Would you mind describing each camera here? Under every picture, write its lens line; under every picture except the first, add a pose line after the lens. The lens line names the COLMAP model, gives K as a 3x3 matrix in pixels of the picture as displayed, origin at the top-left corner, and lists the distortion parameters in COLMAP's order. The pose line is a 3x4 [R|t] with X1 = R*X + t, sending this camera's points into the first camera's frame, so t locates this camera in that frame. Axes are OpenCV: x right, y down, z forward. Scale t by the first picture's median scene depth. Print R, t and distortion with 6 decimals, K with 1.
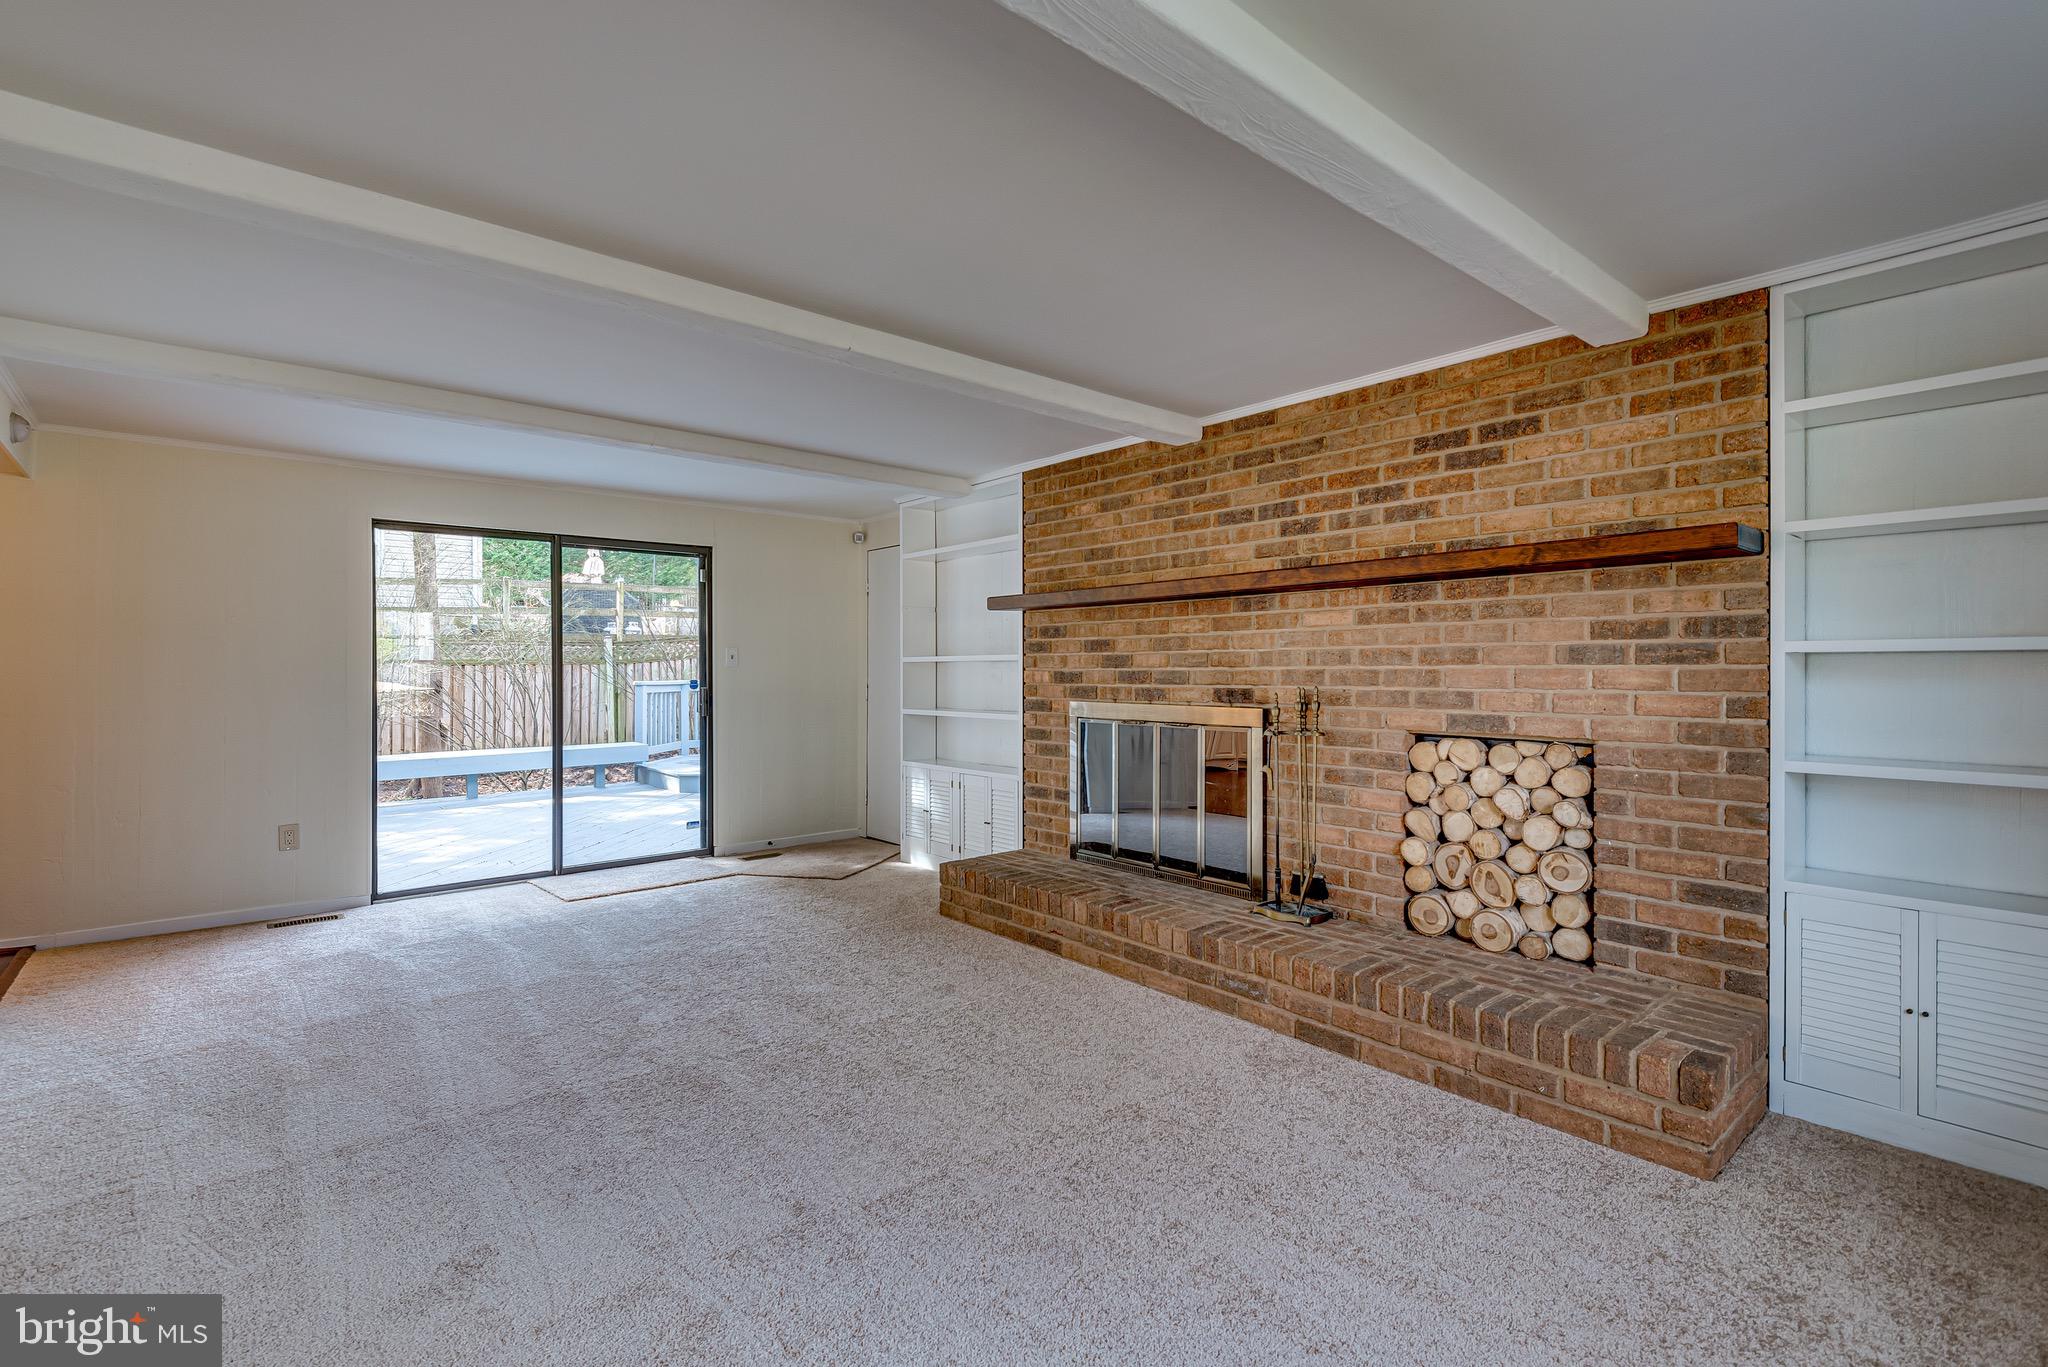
lens RADIAL K [[930.6, 0, 1008.9], [0, 930.6, 670.5], [0, 0, 1]] dist [0.030369, -0.010272]
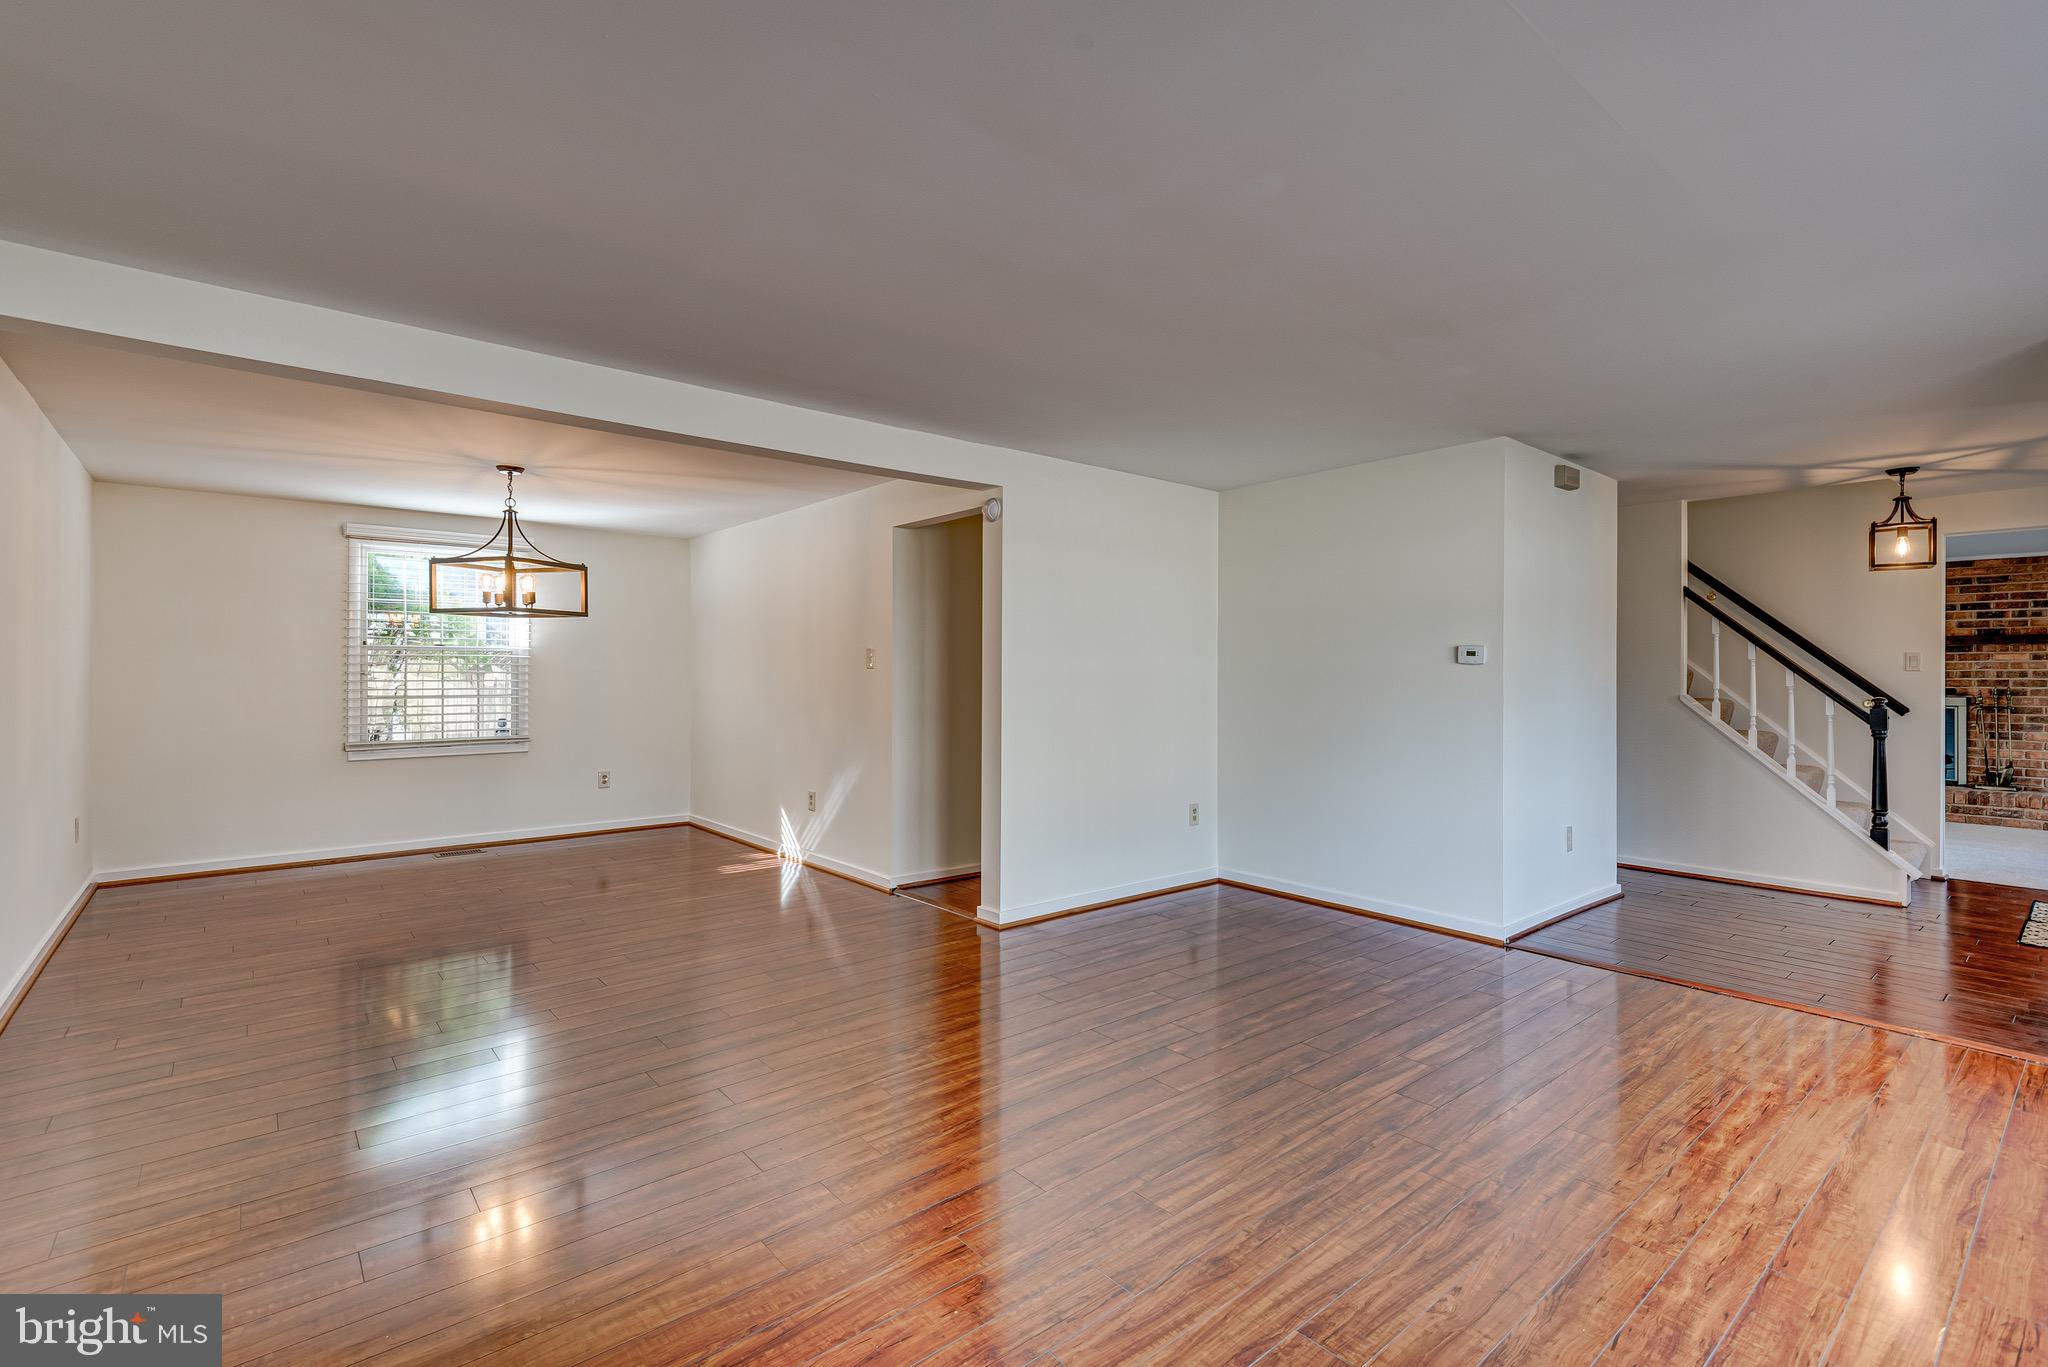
lens RADIAL K [[930.6, 0, 1030.1], [0, 930.6, 679.2], [0, 0, 1]] dist [0.030369, -0.010272]
pose [[0.999955, 0.002636, 0.009118, -2.082338], [-0.002648, 0.999996, 0.001282, 0.000931], [-0.009115, -0.001306, 0.999958, -1.282215]]
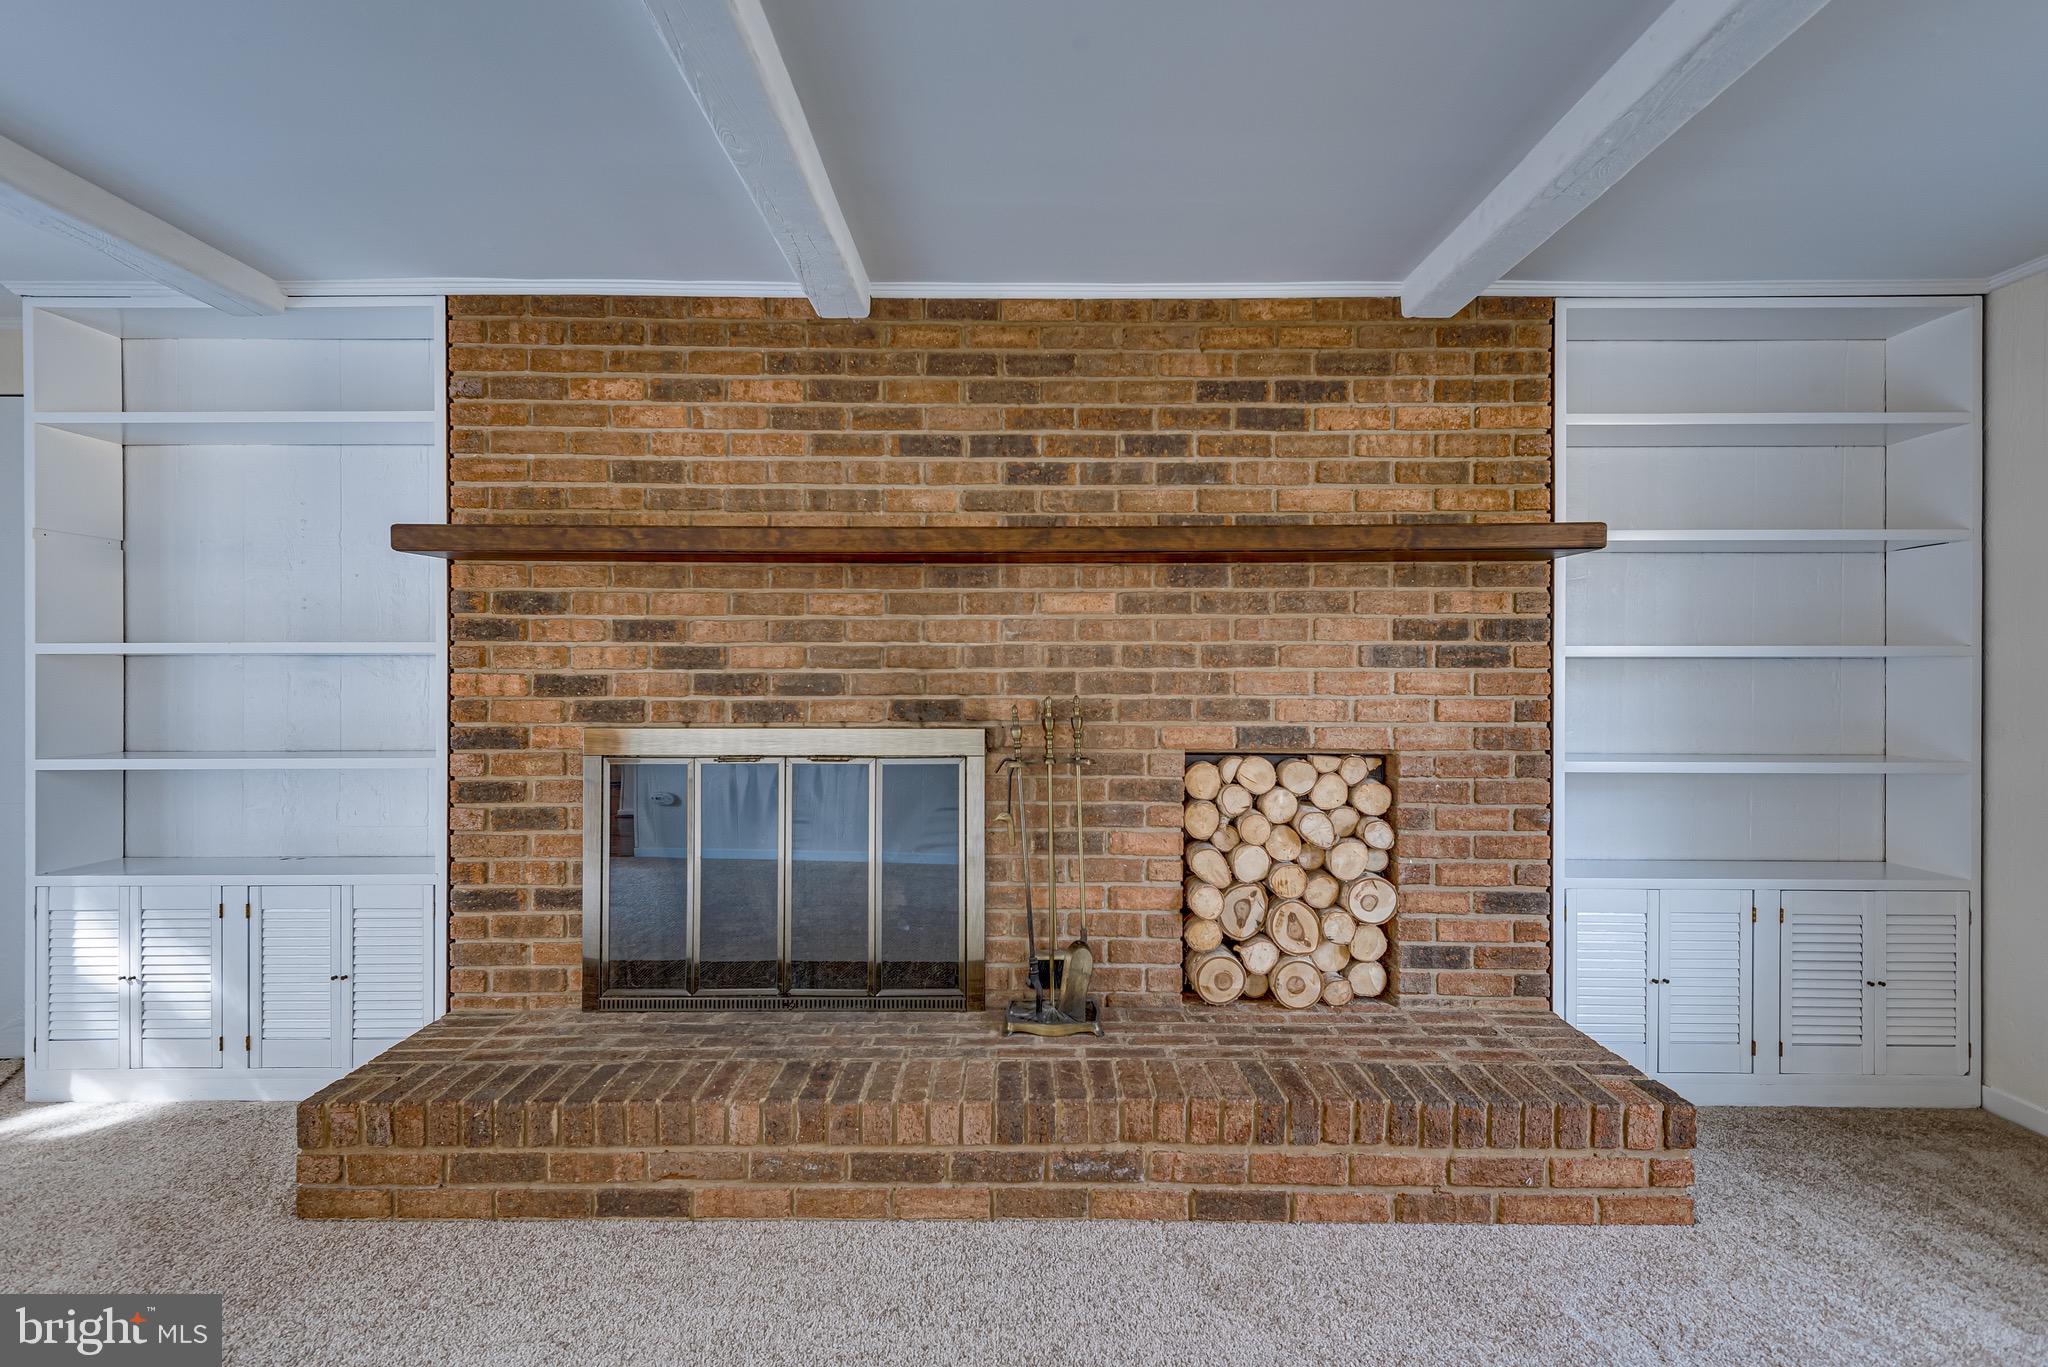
lens RADIAL K [[930.6, 0, 1020.2], [0, 930.6, 672.9], [0, 0, 1]] dist [0.030369, -0.010272]
pose [[0.649112, 0.000444, 0.760692, -0.254194], [-0.001118, 0.999999, 0.000370, -0.000903], [-0.760692, -0.001090, 0.649112, 0.578015]]
